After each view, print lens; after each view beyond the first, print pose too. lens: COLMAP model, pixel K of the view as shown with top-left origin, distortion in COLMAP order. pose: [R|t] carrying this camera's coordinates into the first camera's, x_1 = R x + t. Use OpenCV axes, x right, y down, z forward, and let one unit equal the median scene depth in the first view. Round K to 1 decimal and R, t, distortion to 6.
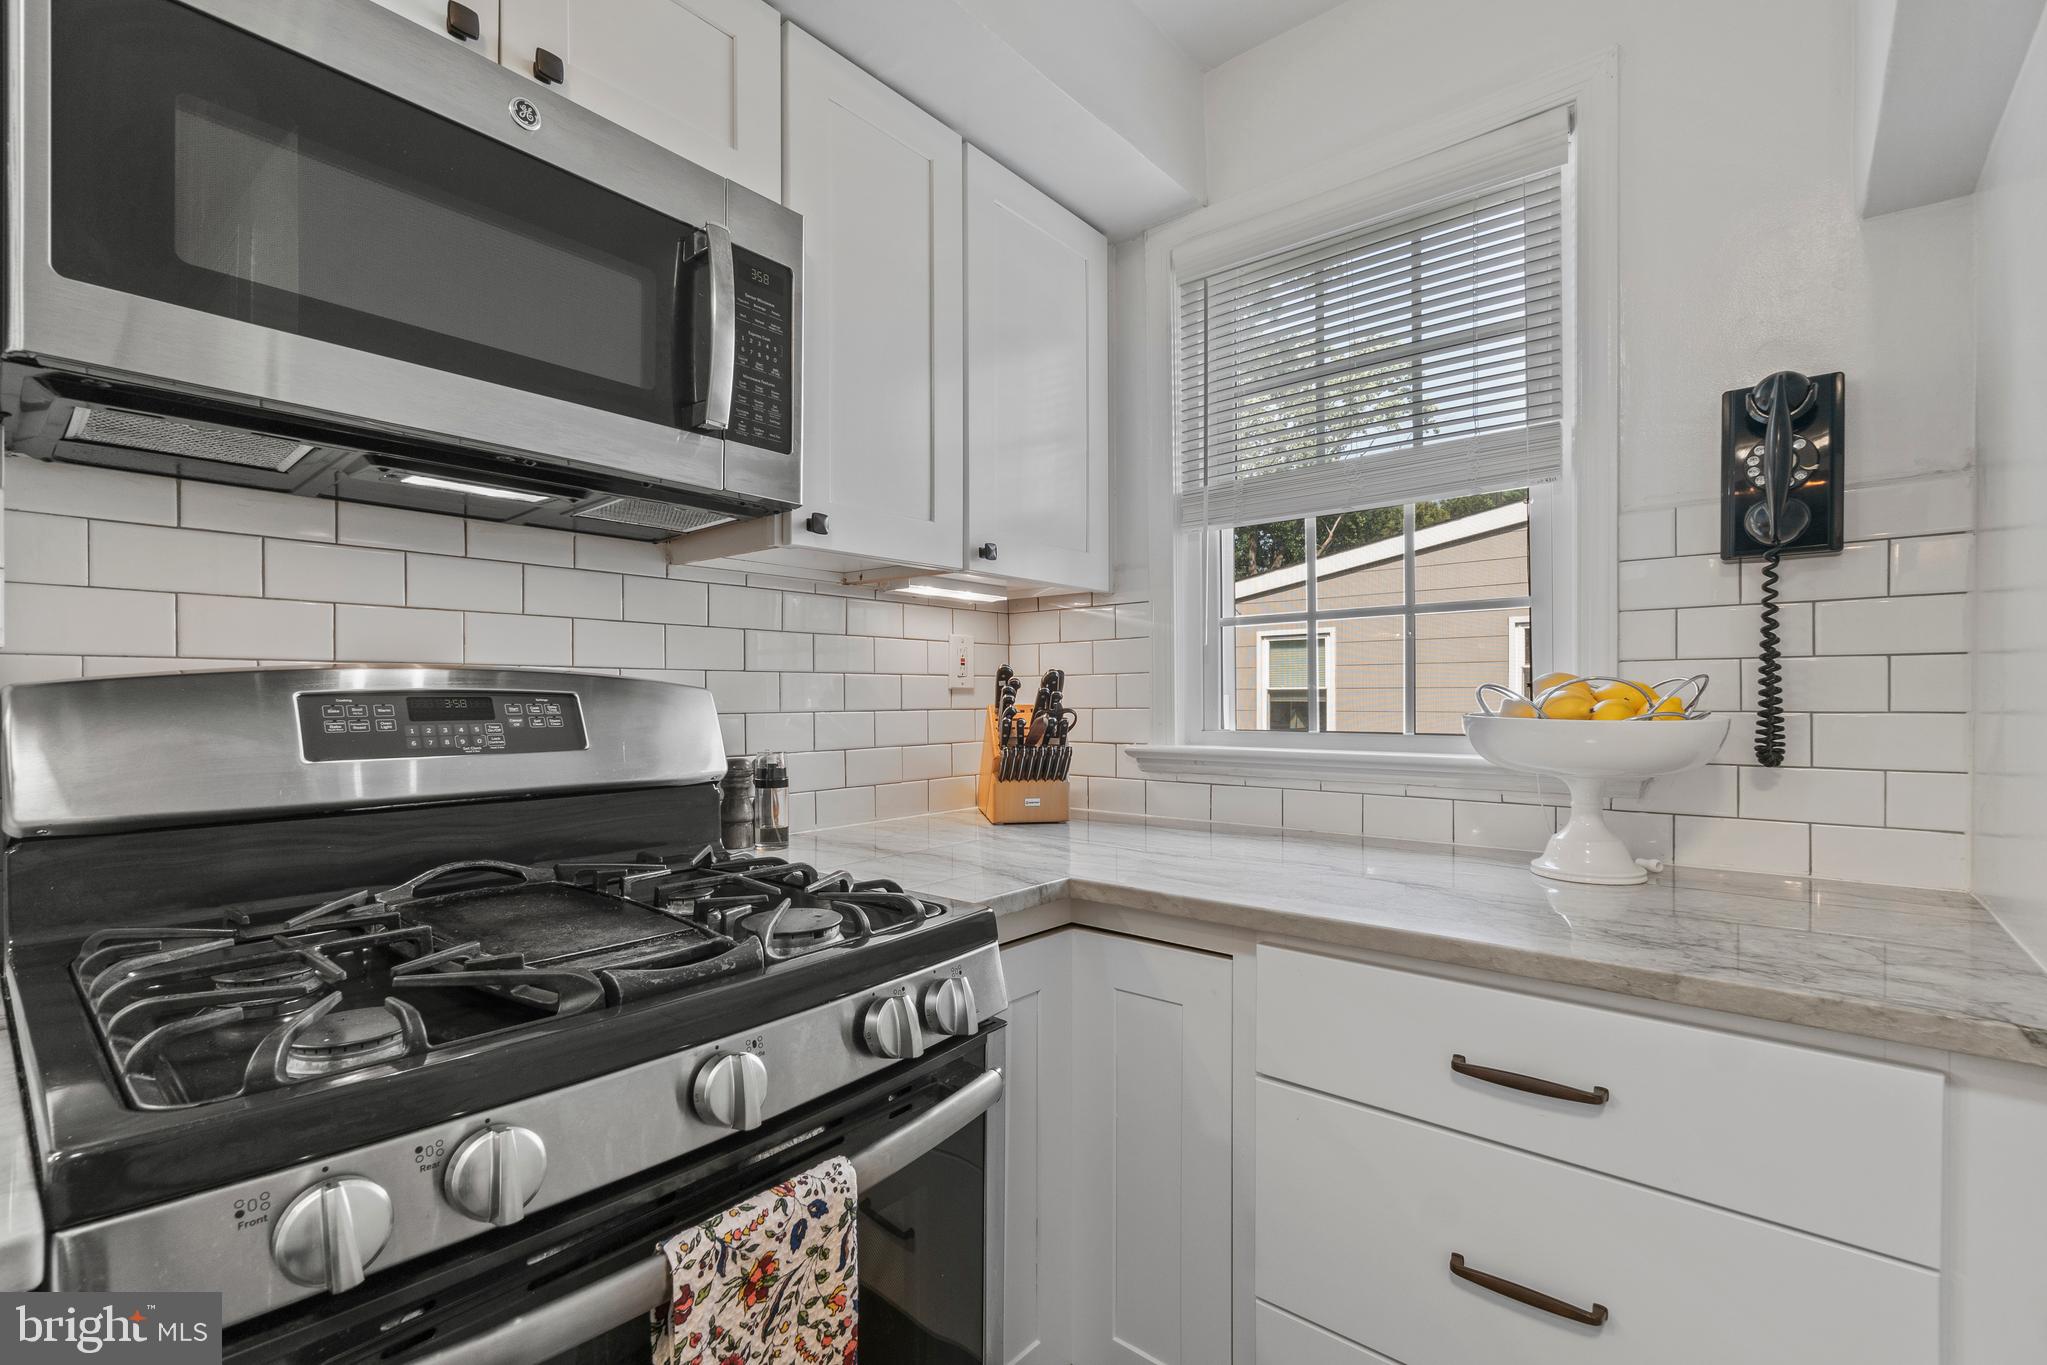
lens RADIAL K [[908.6, 0, 1014.2], [0, 908.6, 700.3], [0, 0, 1]] dist [0.001903, -0.000627]
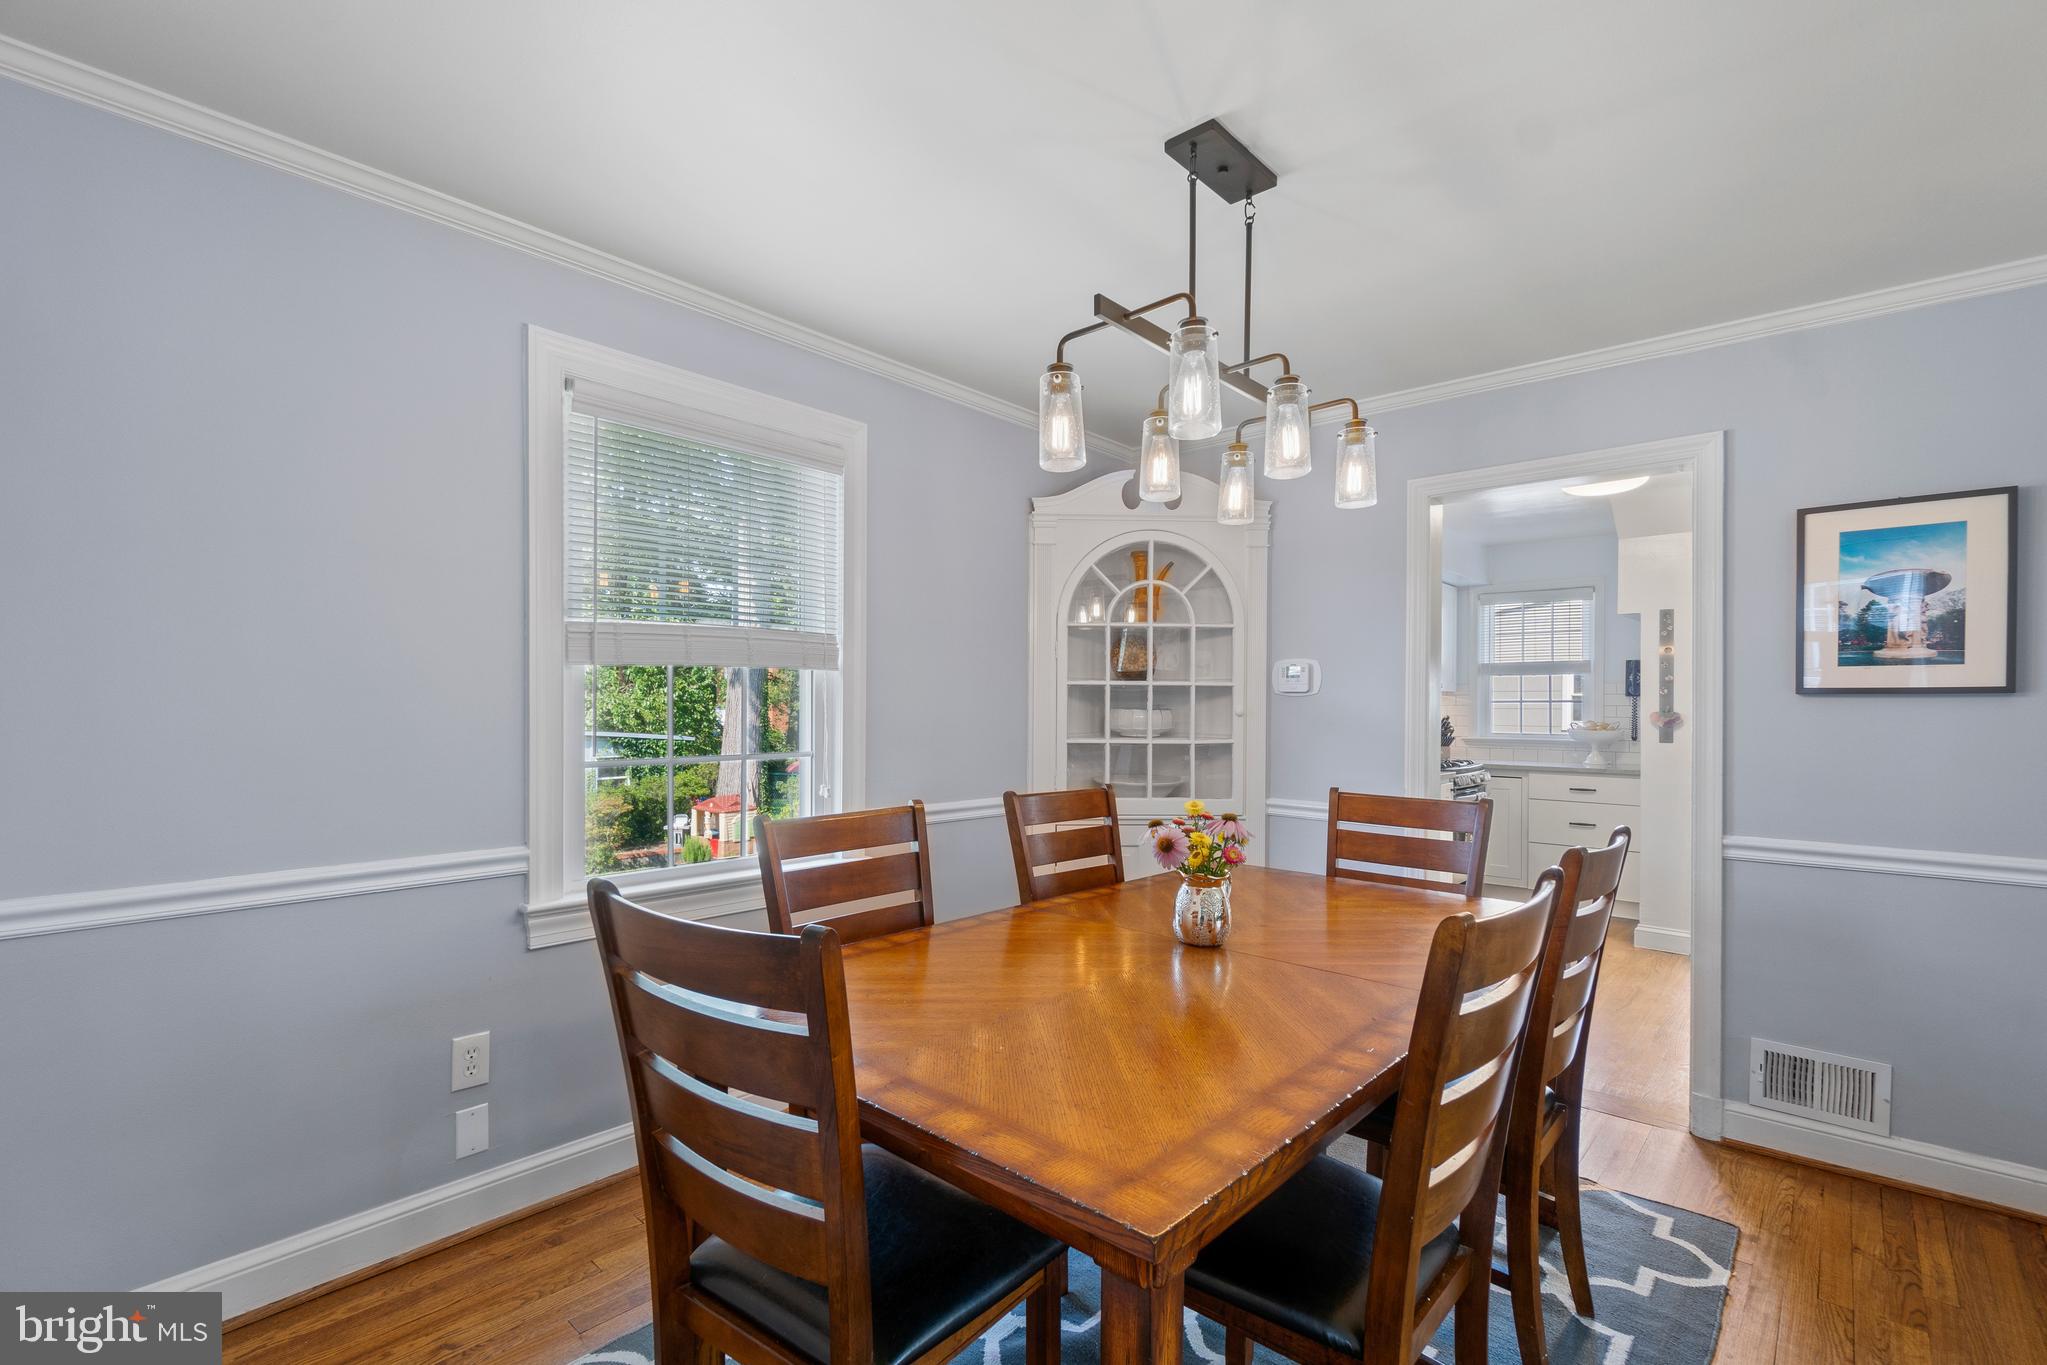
lens RADIAL K [[923.7, 0, 1011.3], [0, 923.7, 708.6], [0, 0, 1]] dist [0.000303, -0.000003]
pose [[0.999442, 0.011177, -0.031478, -2.146477], [-0.011322, 0.999926, -0.004425, -0.035063], [0.031426, 0.004779, 0.999495, -3.707502]]
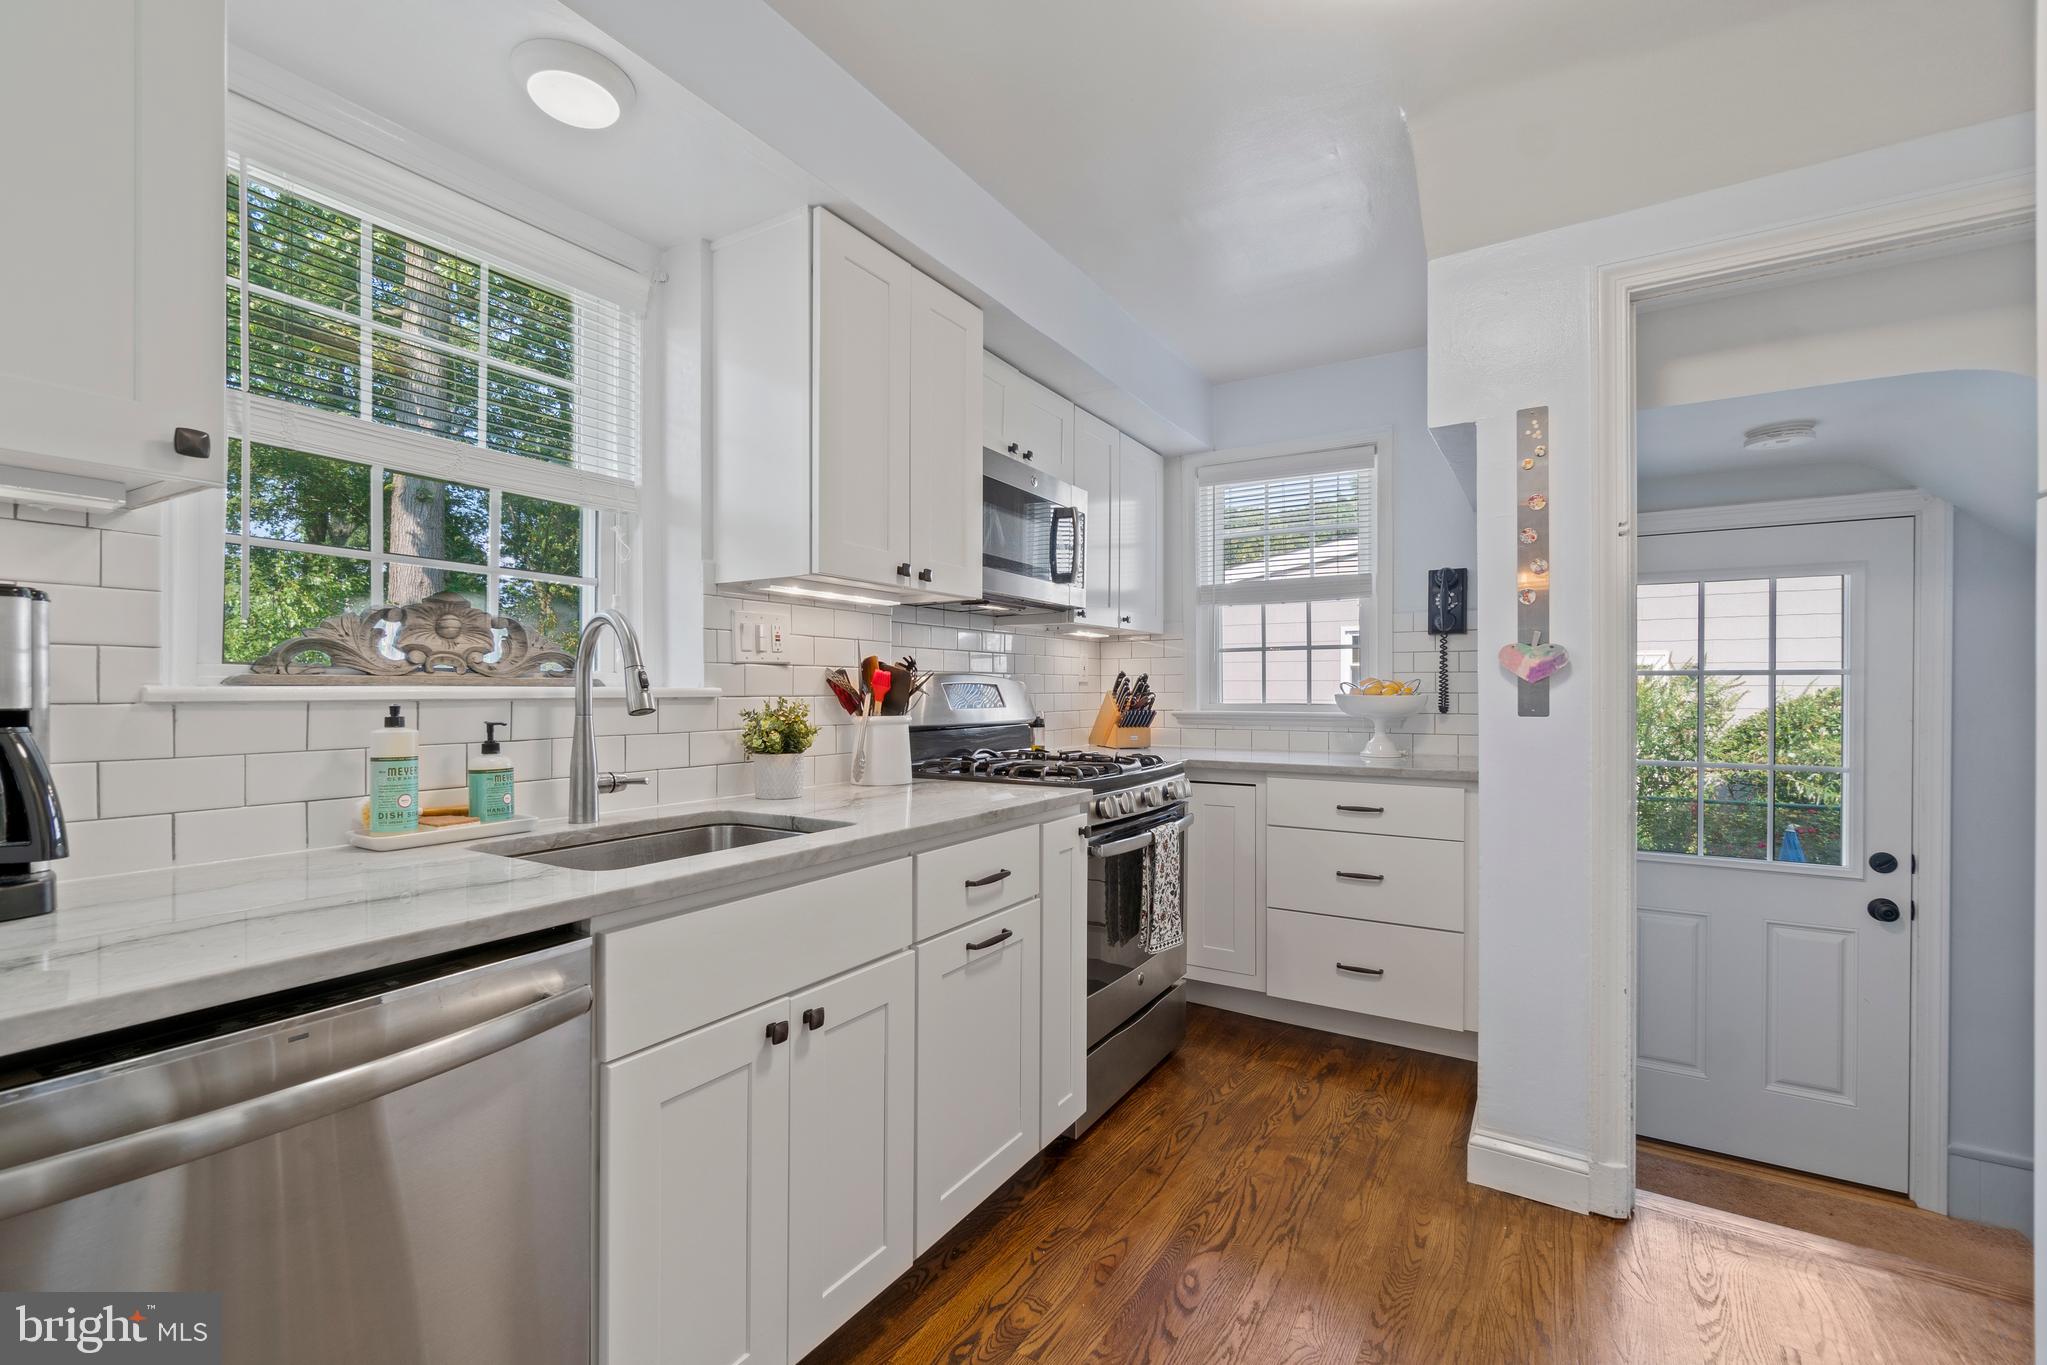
lens RADIAL K [[885.7, 0, 1009.8], [0, 885.7, 691.9], [0, 0, 1]] dist [0.000764, -0.000181]
pose [[0.989636, 0.004850, 0.143519, -0.756752], [-0.004304, 0.999982, -0.004114, 0.025201], [-0.143536, 0.003454, 0.989639, -1.310949]]
